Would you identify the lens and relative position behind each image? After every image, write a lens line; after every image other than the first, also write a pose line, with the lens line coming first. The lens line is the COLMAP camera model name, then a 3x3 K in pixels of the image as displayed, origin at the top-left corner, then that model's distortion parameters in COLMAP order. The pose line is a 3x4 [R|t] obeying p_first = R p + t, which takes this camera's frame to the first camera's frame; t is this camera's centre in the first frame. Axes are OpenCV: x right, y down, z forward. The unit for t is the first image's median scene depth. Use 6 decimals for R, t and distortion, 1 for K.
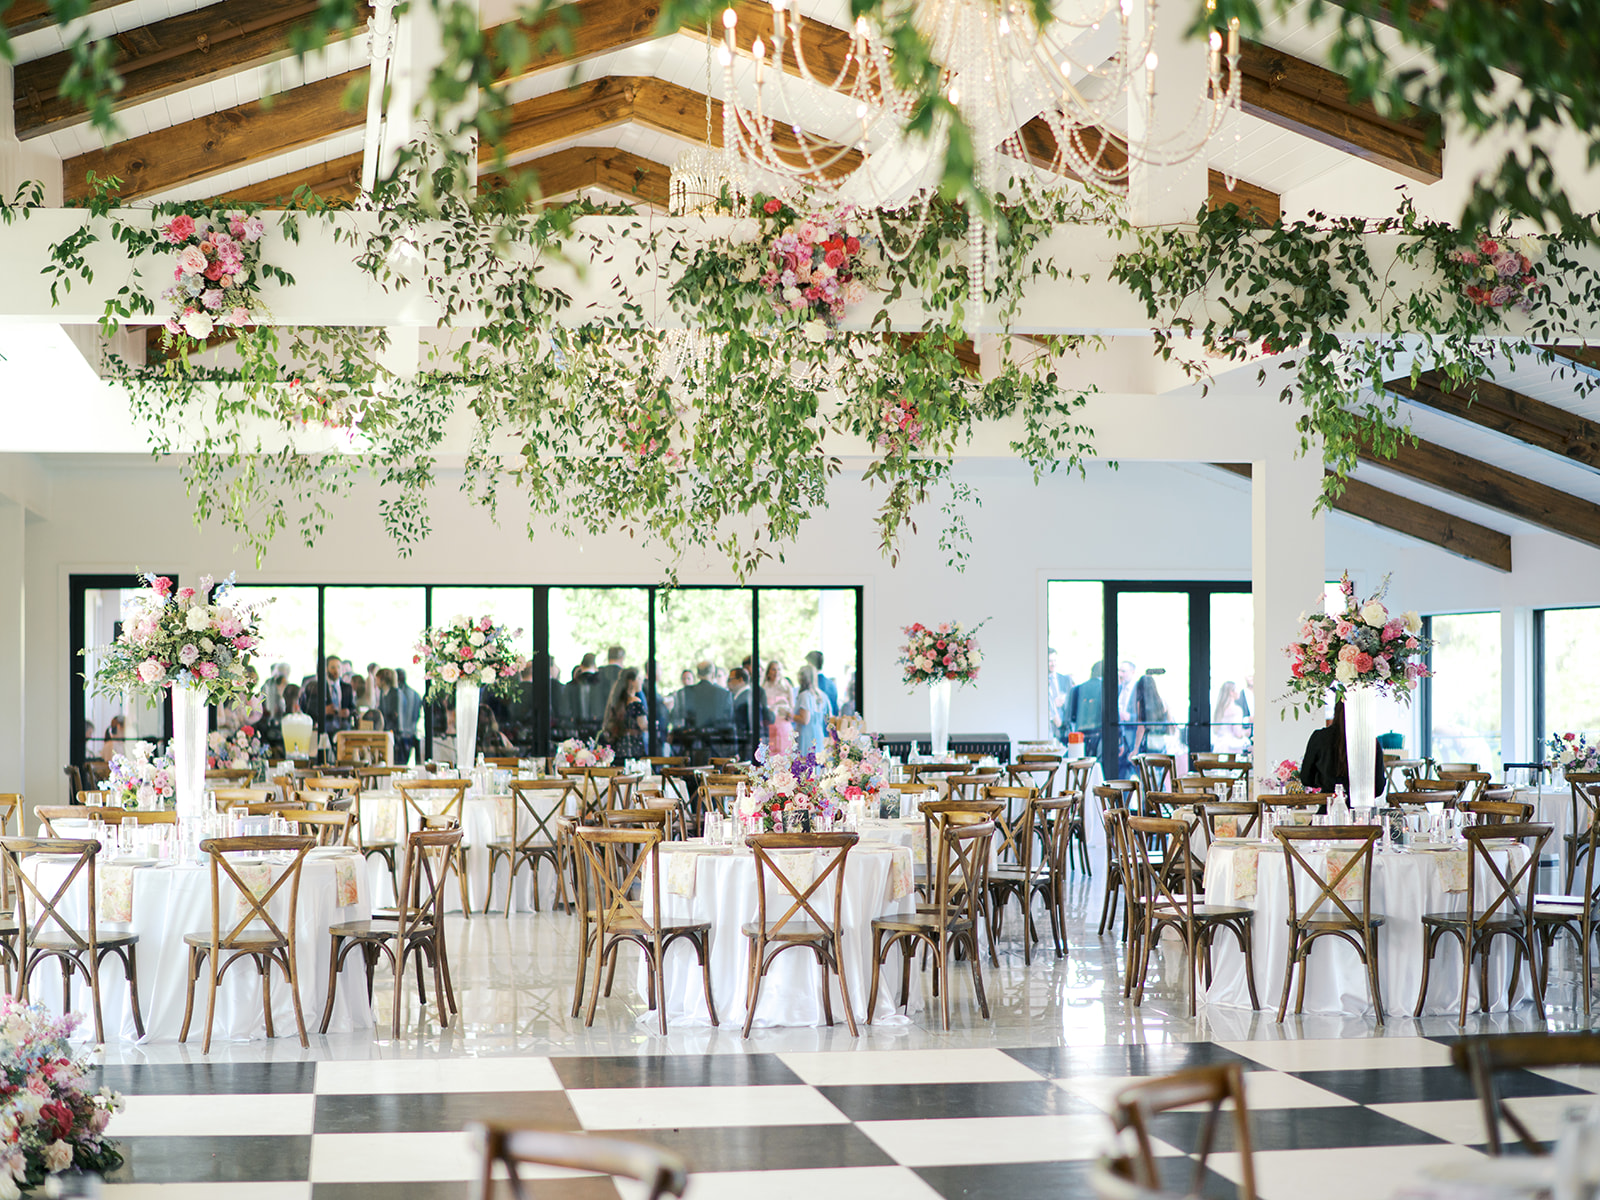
lens RADIAL K [[2740.2, 0, 799.4], [0, 2740.2, 602.8], [0, 0, 1]] dist [-0.161309, 0.000000]
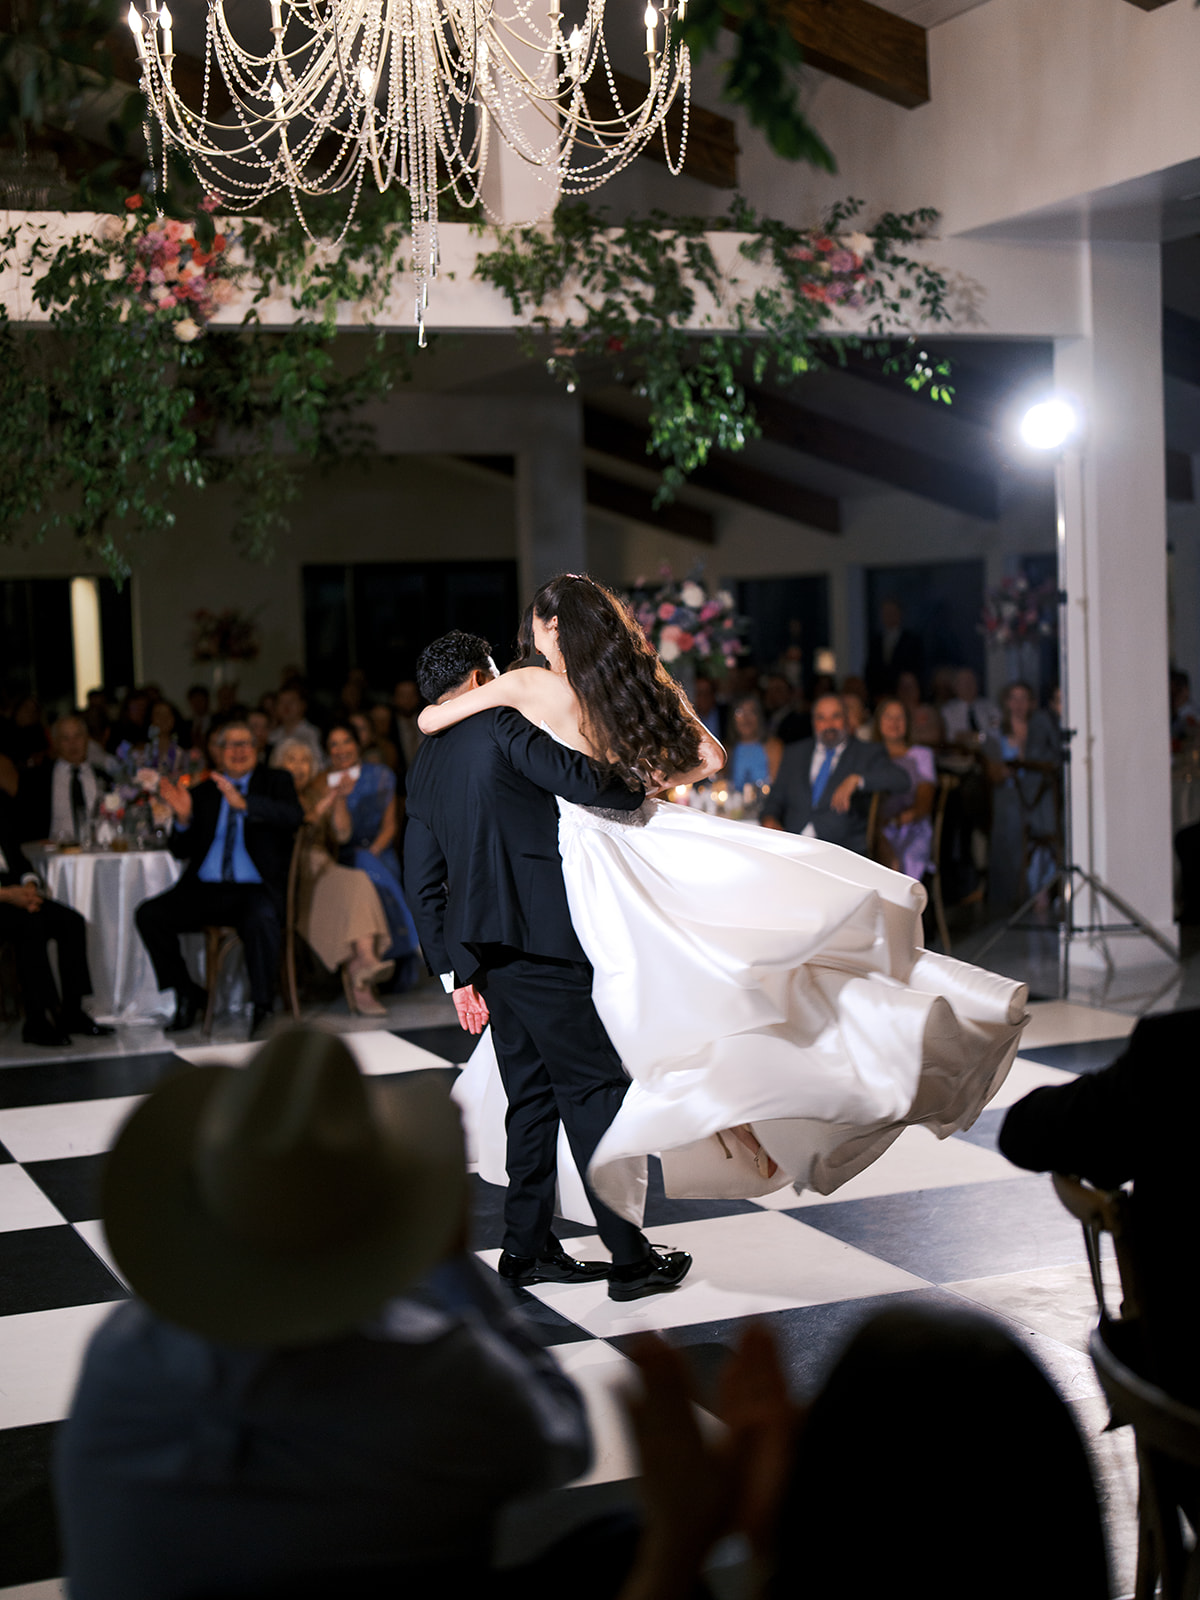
lens RADIAL K [[2343.0, 0, 599.6], [0, 2343.0, 797.4], [0, 0, 1]] dist [-0.018509, 0.000000]
pose [[0.971090, -0.050203, 0.233374, -0.053195], [0.028140, 0.994893, 0.096929, -0.008654], [-0.237048, -0.087560, 0.967544, 0.124333]]
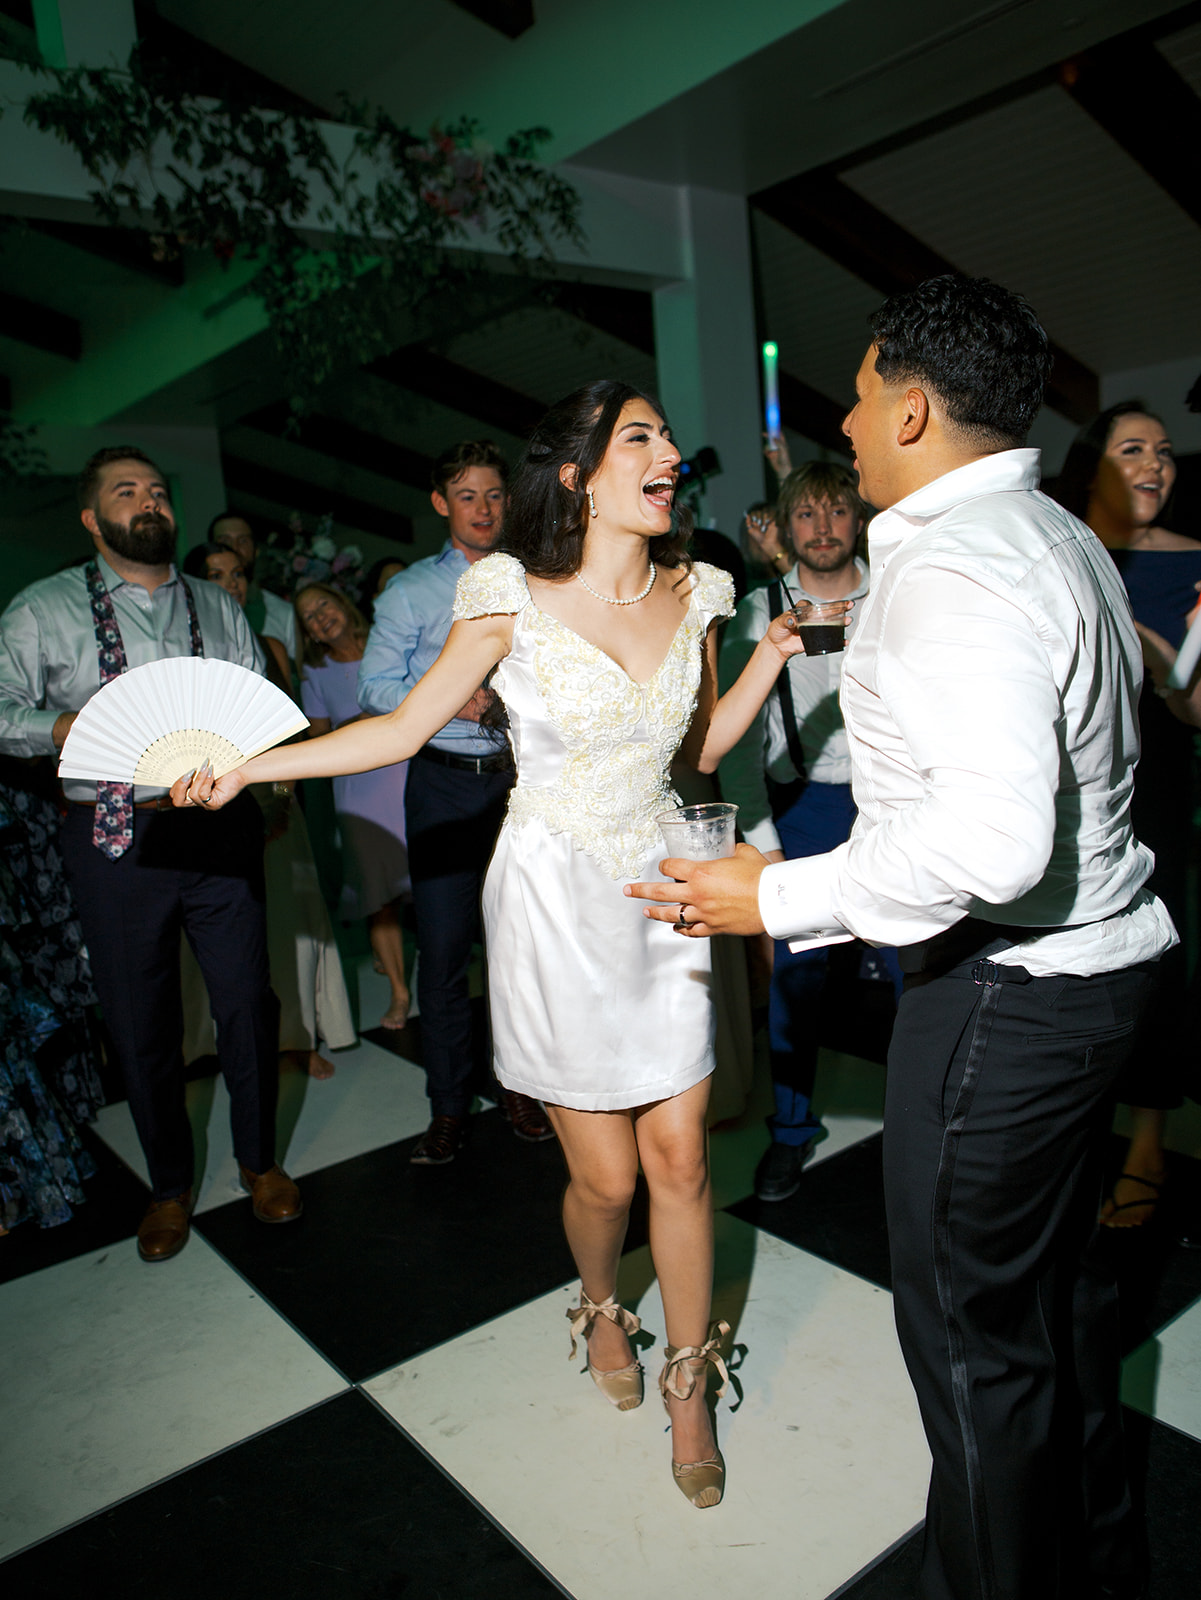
lens RADIAL K [[1227.6, 0, 601.5], [0, 1227.6, 795.4], [0, 0, 1]] dist [-0.008060, -0.001080]
pose [[0.868124, -0.140295, 0.476107, 0.059772], [0.061749, 0.982297, 0.176863, 0.025563], [-0.492492, -0.124140, 0.861418, 0.566692]]
